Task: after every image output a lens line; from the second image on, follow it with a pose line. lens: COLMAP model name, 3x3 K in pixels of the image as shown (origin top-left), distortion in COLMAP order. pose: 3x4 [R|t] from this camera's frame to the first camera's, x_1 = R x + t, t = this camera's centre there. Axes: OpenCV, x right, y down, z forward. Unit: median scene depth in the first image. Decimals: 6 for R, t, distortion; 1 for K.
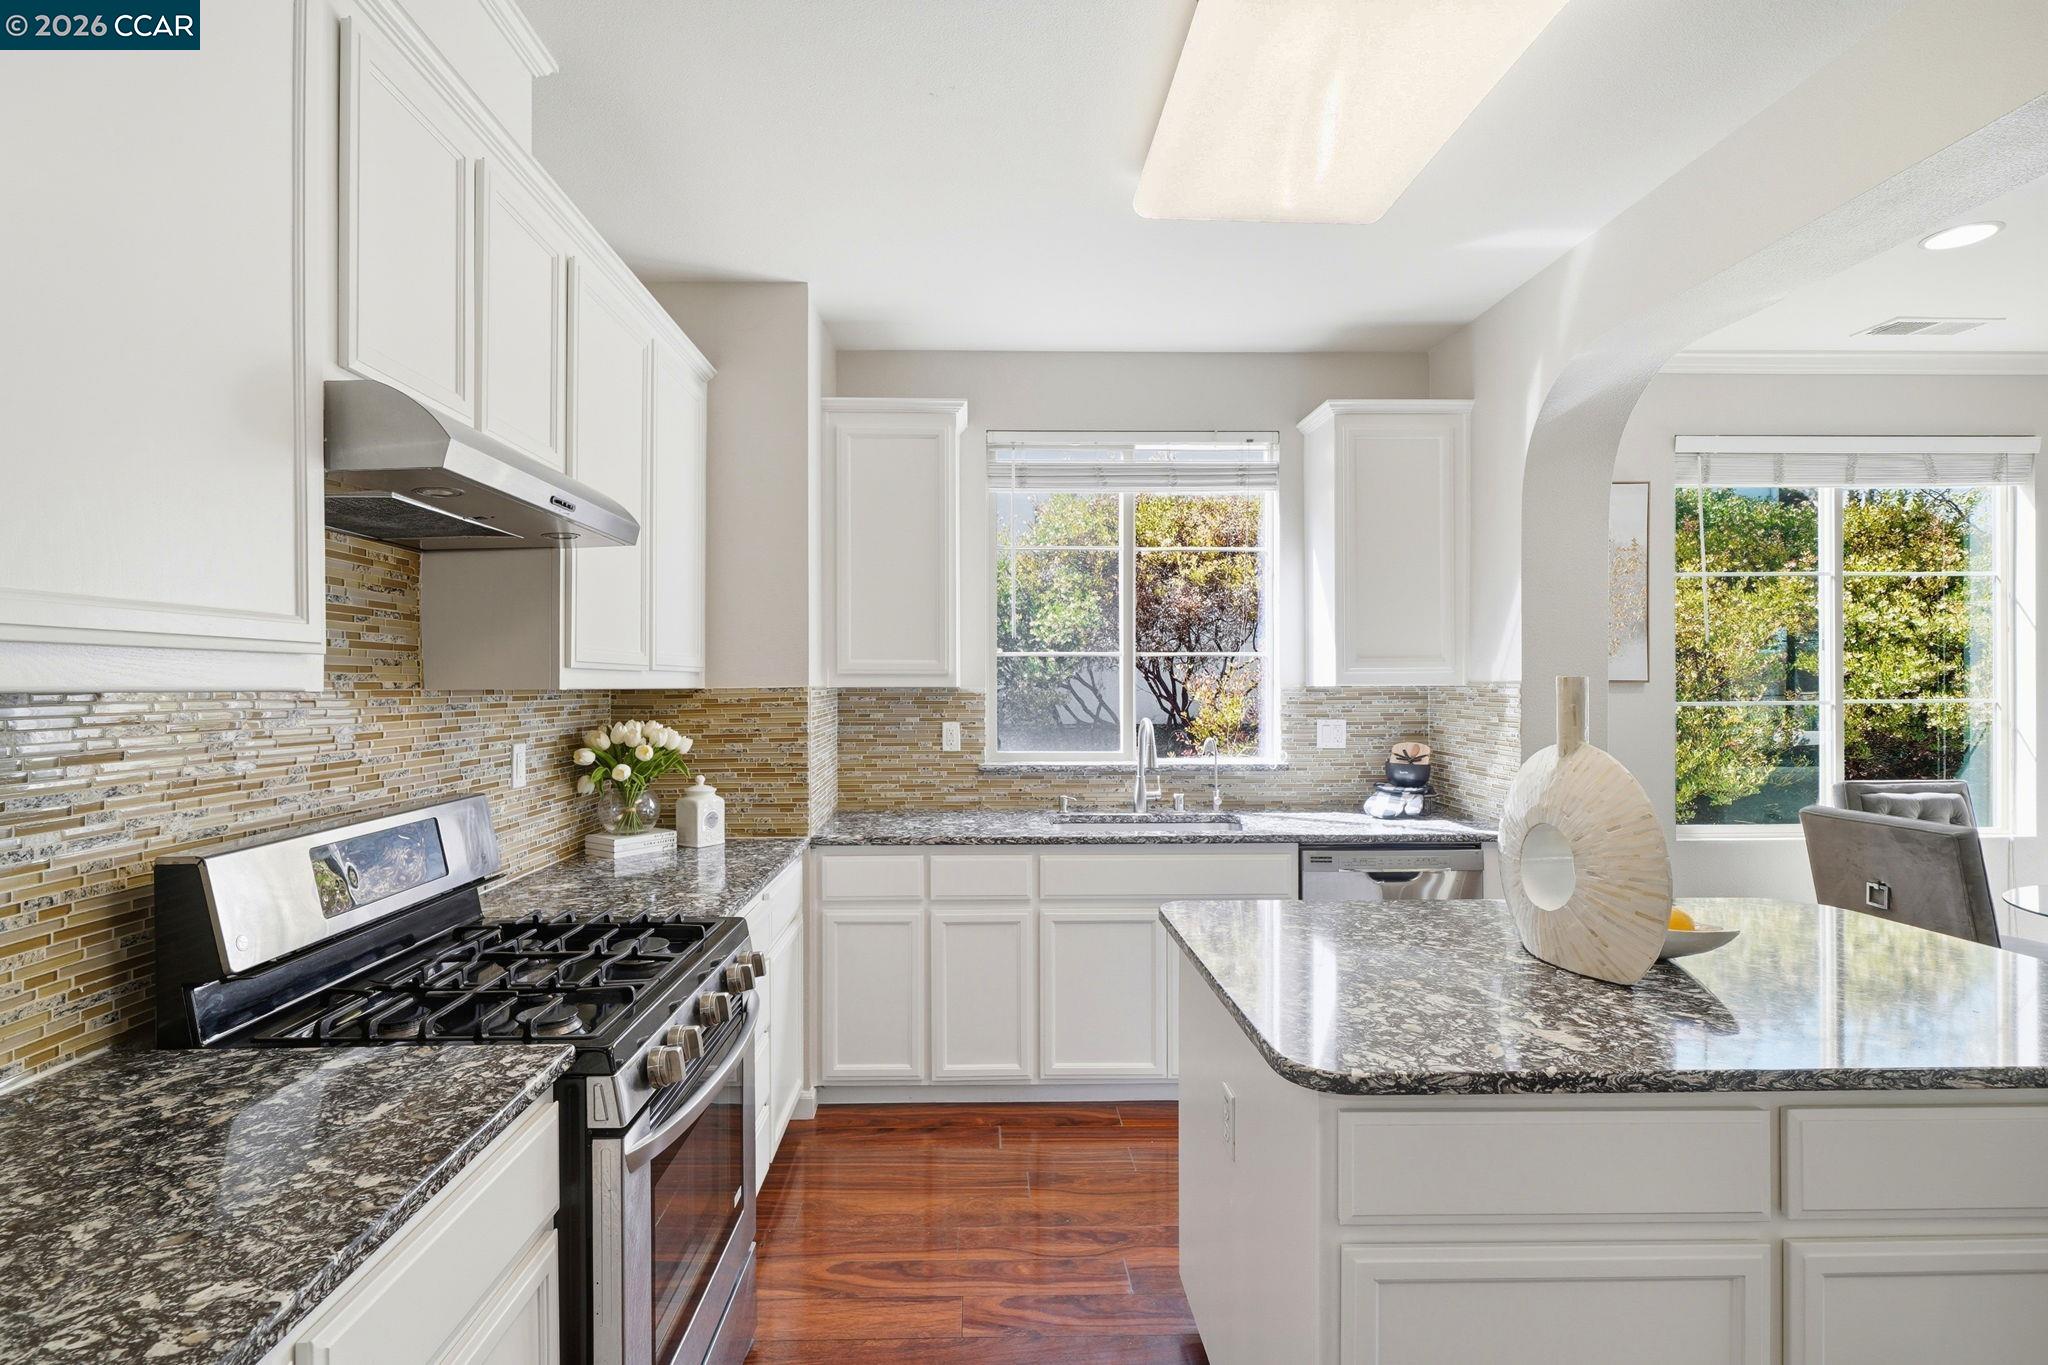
lens RADIAL K [[965.8, 0, 987.1], [0, 965.8, 686.8], [0, 0, 1]] dist [-0.008786, 0.000552]
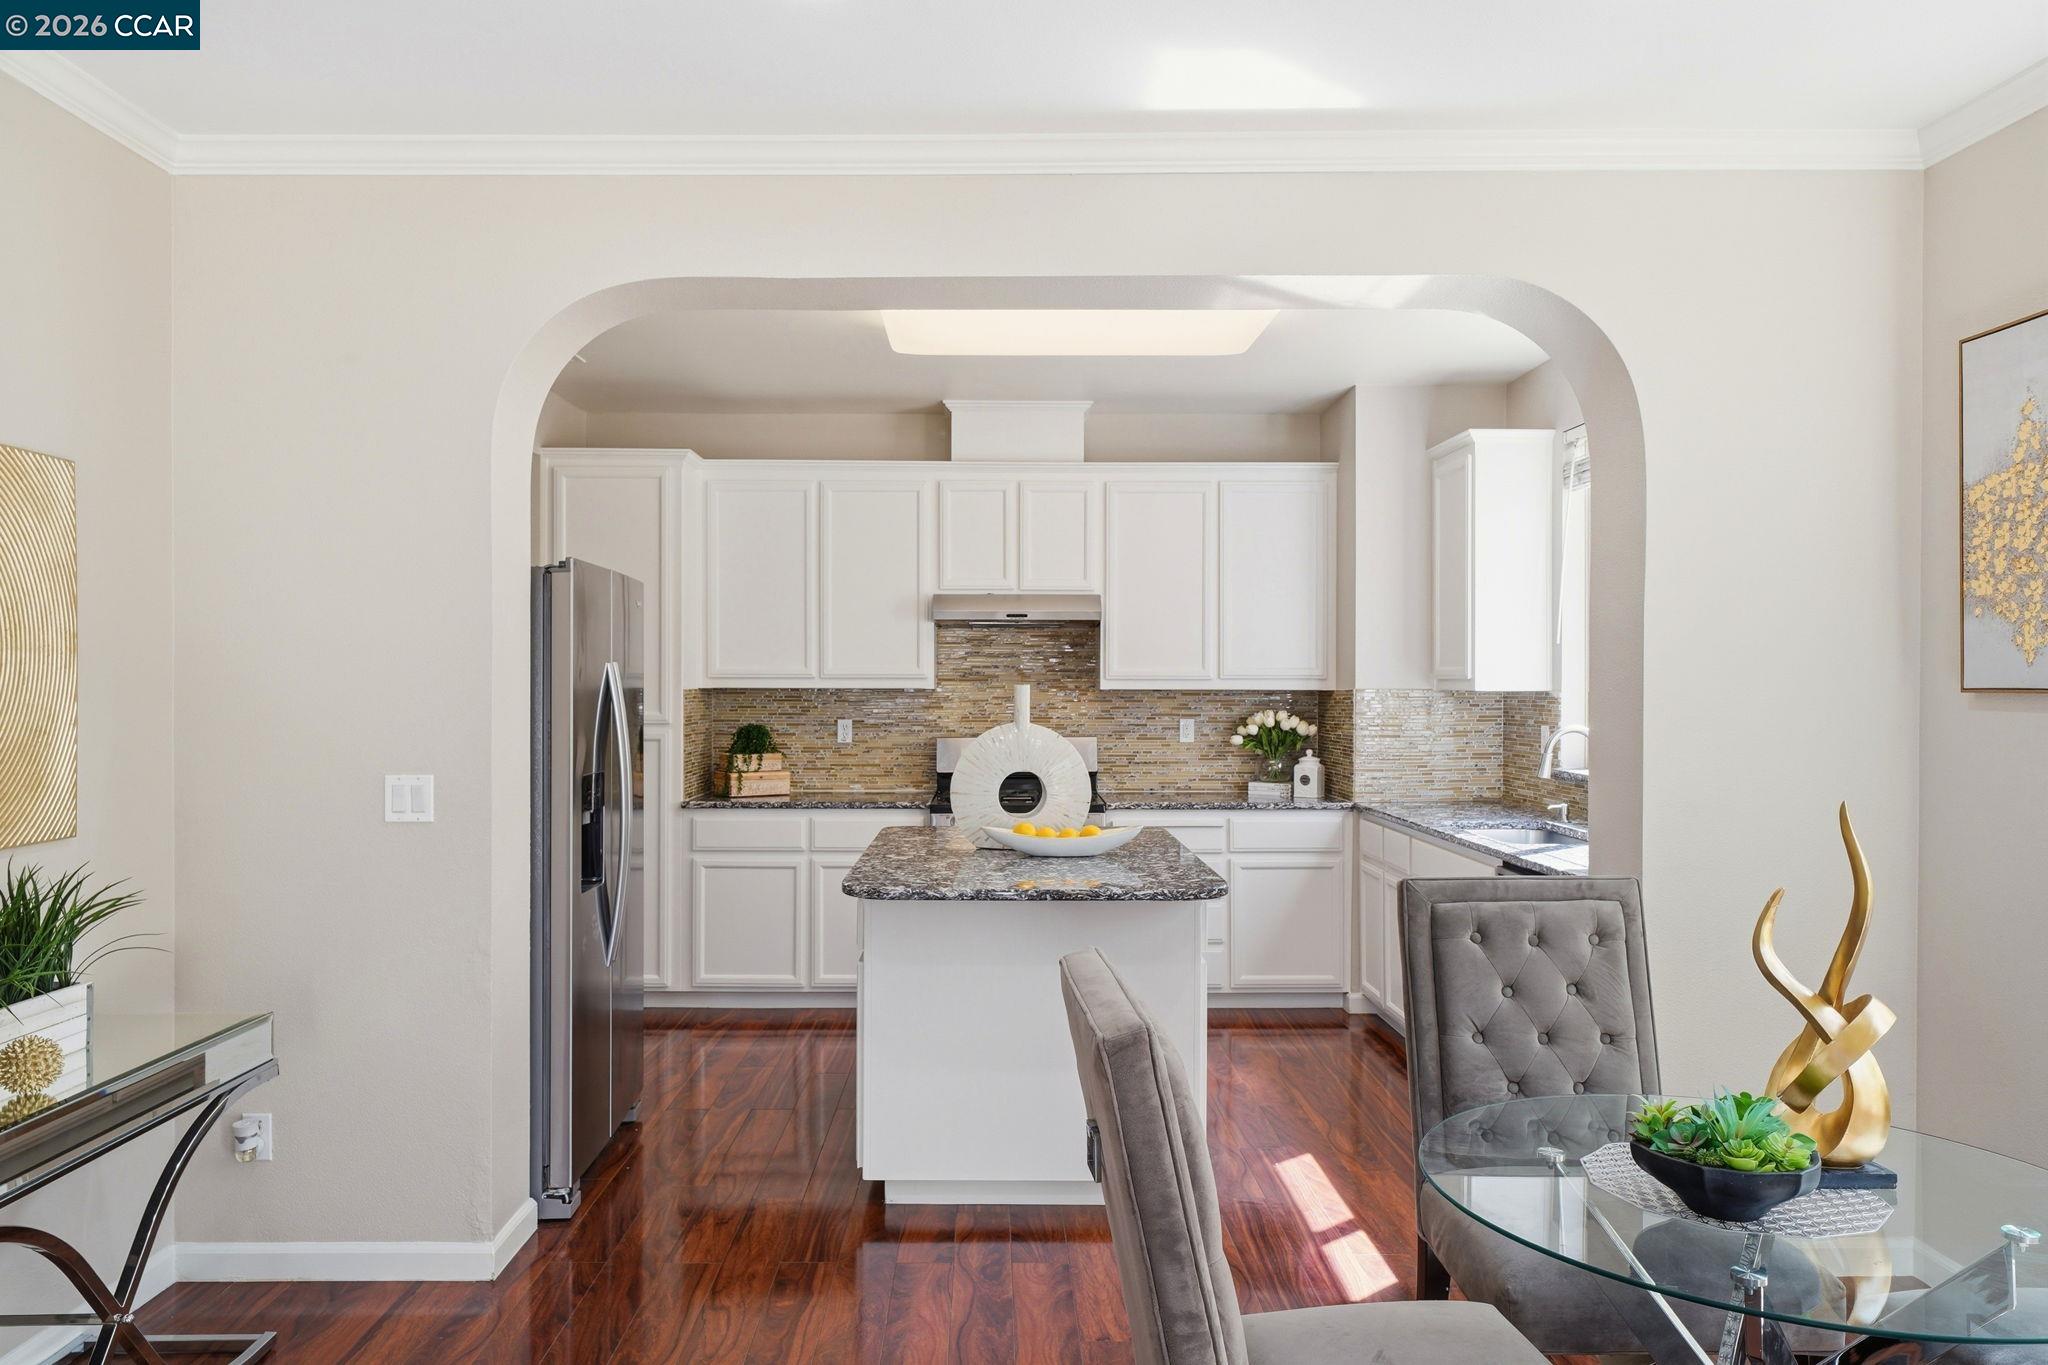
lens RADIAL K [[1355.5, 0, 1012.1], [0, 1355.5, 681.7], [0, 0, 1]] dist [0.000680, -0.001972]
pose [[0.001968, 0.001935, -0.999996, 1.395825], [-0.002784, 0.999994, 0.001930, -0.010845], [0.999994, 0.002780, 0.001973, 0.437265]]
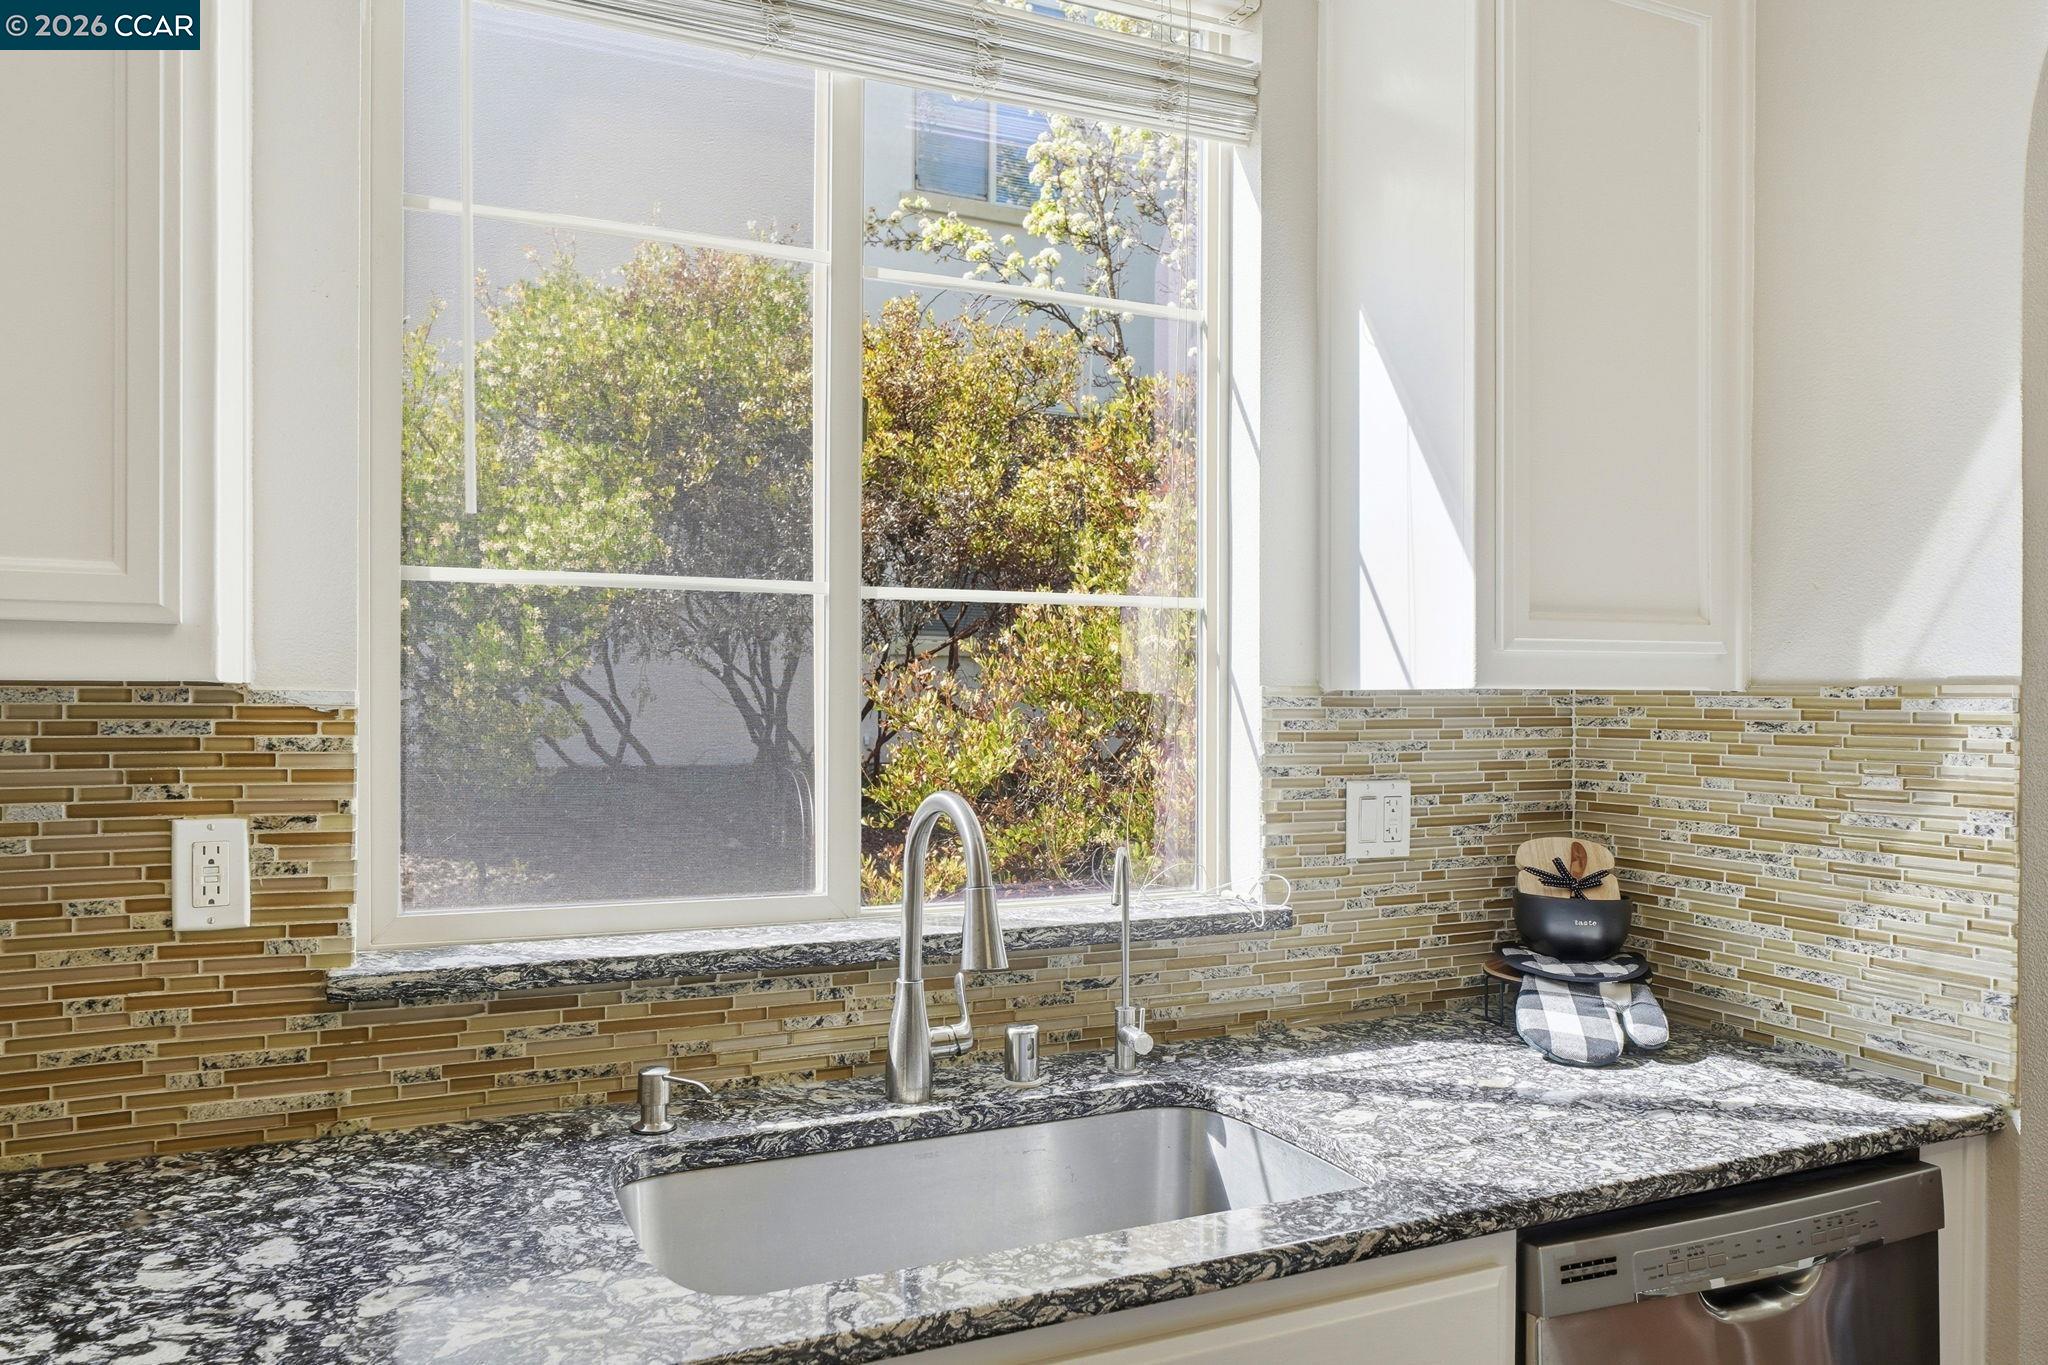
lens RADIAL K [[1411.0, 0, 994.3], [0, 1411.0, 707.9], [0, 0, 1]] dist [0.008607, 0.001325]
pose [[0.914894, 0.002193, 0.403688, 0.002120], [-0.003589, 0.999990, 0.002702, 0.004887], [-0.403678, -0.003921, 0.914893, 0.566428]]
